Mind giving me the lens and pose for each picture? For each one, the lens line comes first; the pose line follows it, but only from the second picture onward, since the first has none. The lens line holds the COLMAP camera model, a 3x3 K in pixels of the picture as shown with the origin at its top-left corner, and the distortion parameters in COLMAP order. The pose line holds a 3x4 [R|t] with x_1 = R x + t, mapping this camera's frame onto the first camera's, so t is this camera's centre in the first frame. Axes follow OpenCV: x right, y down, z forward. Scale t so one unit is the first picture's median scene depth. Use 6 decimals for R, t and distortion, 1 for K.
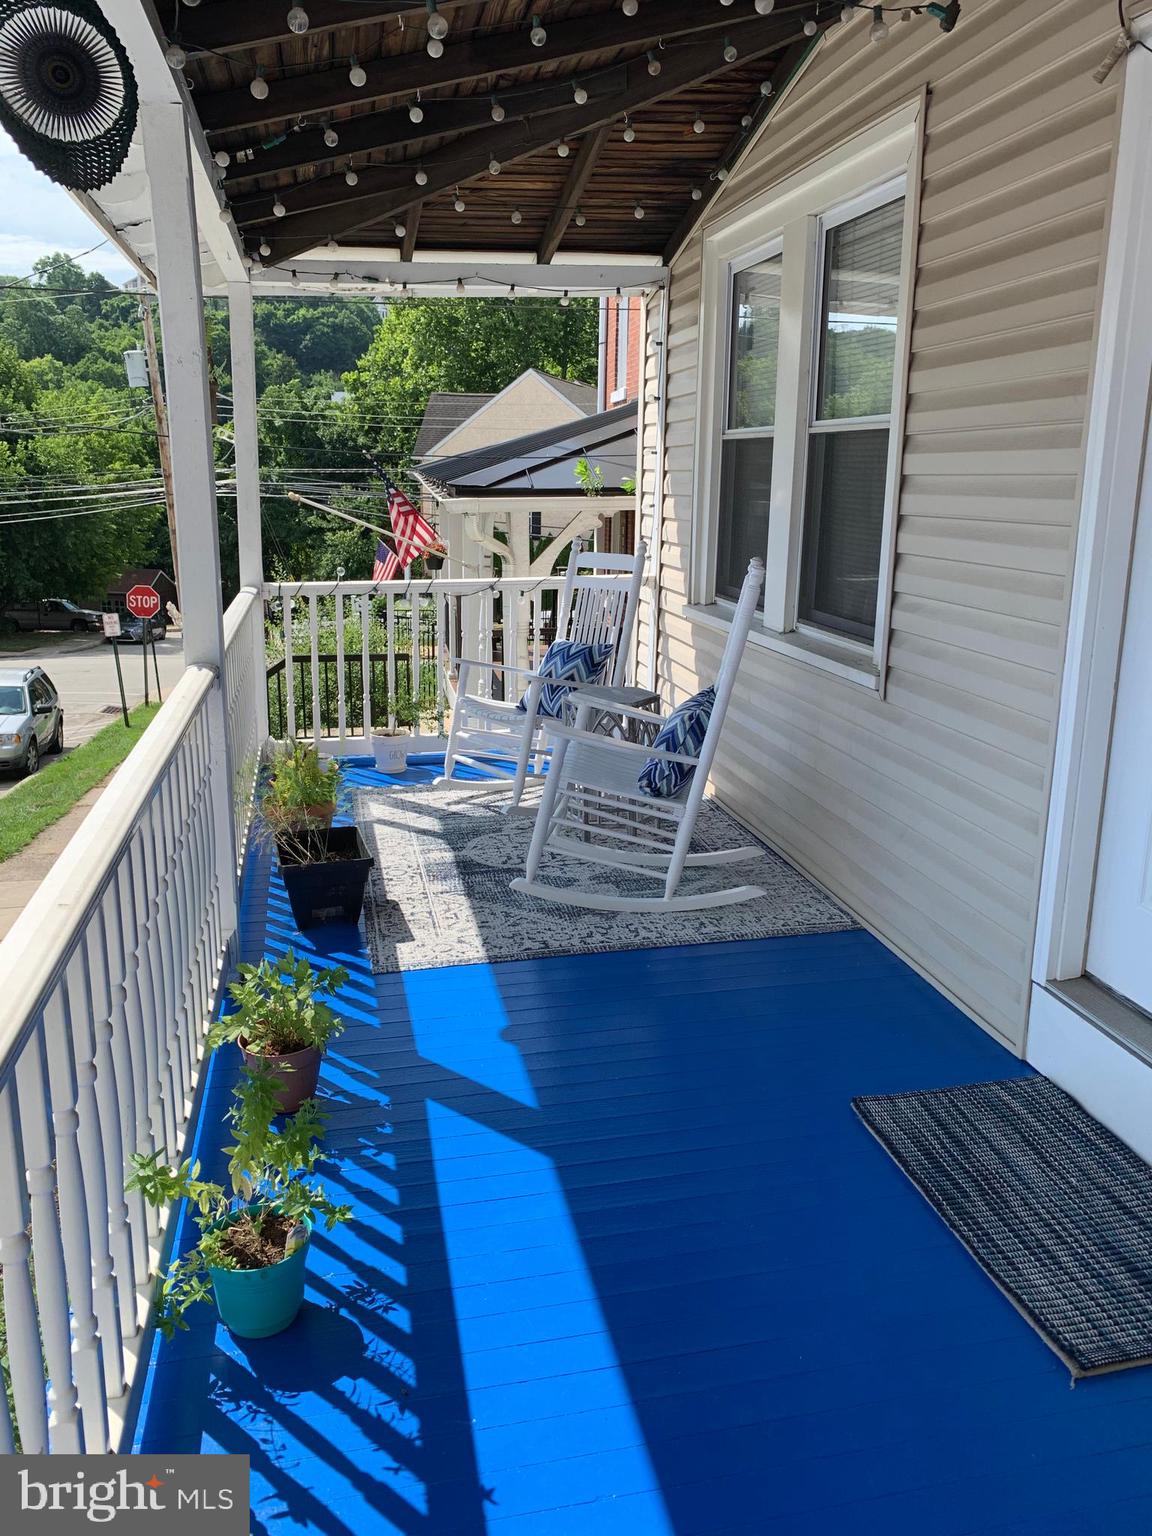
lens RADIAL K [[1216.8, 0, 576.0], [0, 1216.8, 768.0], [0, 0, 1]] dist [0.071565, -0.181766]
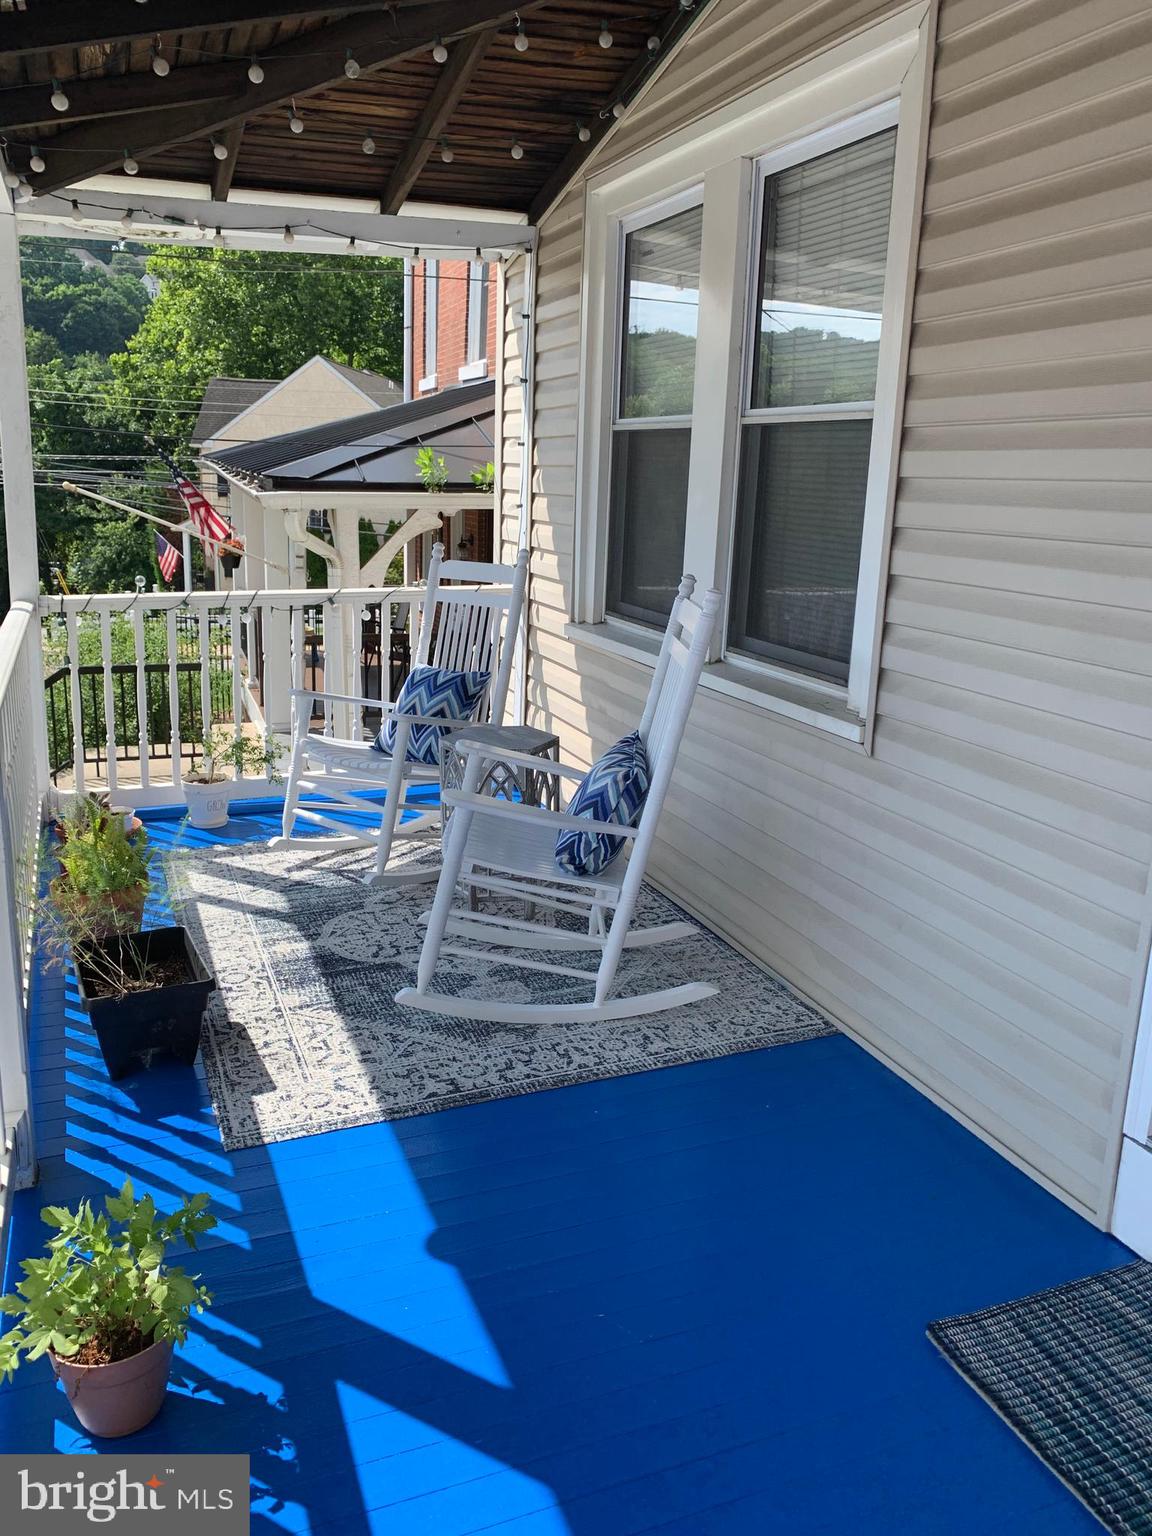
lens RADIAL K [[1211.2, 0, 576.0], [0, 1211.2, 768.0], [0, 0, 1]] dist [0.002809, -0.000320]
pose [[0.984695, -0.022835, 0.172782, -0.057394], [0.021720, 0.999729, 0.008342, -0.043013], [-0.172926, -0.004462, 0.984925, 0.180731]]
